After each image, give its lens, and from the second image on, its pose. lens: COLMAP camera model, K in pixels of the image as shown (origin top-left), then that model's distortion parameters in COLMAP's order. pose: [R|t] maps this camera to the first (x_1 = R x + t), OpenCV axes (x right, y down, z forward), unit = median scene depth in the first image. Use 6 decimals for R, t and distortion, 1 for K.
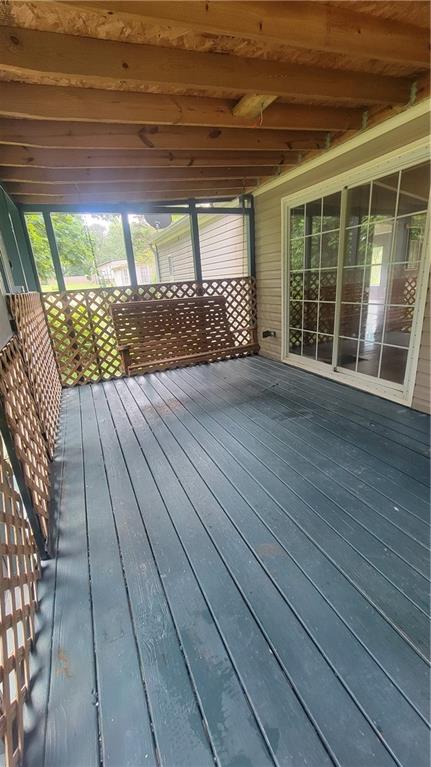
lens RADIAL K [[306.4, 0, 215.5], [0, 306.4, 383.5], [0, 0, 1]] dist [-0.001680, -0.000088]
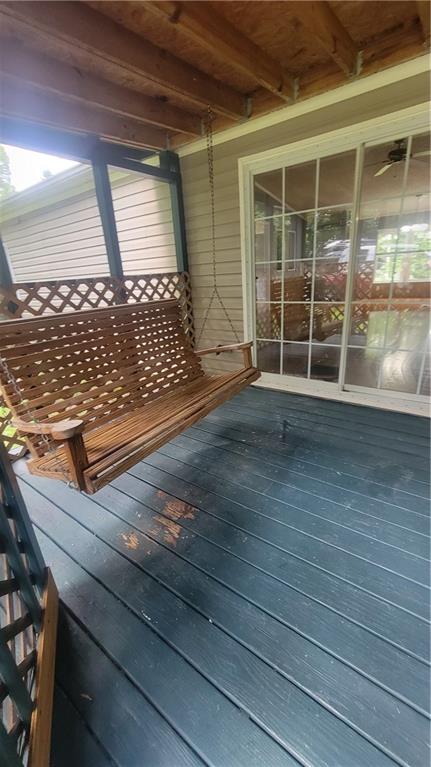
lens RADIAL K [[301.3, 0, 214.3], [0, 301.3, 368.6], [0, 0, 1]] dist [-0.000498, -0.000063]
pose [[0.863311, -0.148727, 0.482259, -0.216789], [0.172192, 0.985053, -0.004461, -0.130330], [-0.474387, 0.086892, 0.876017, 0.432018]]
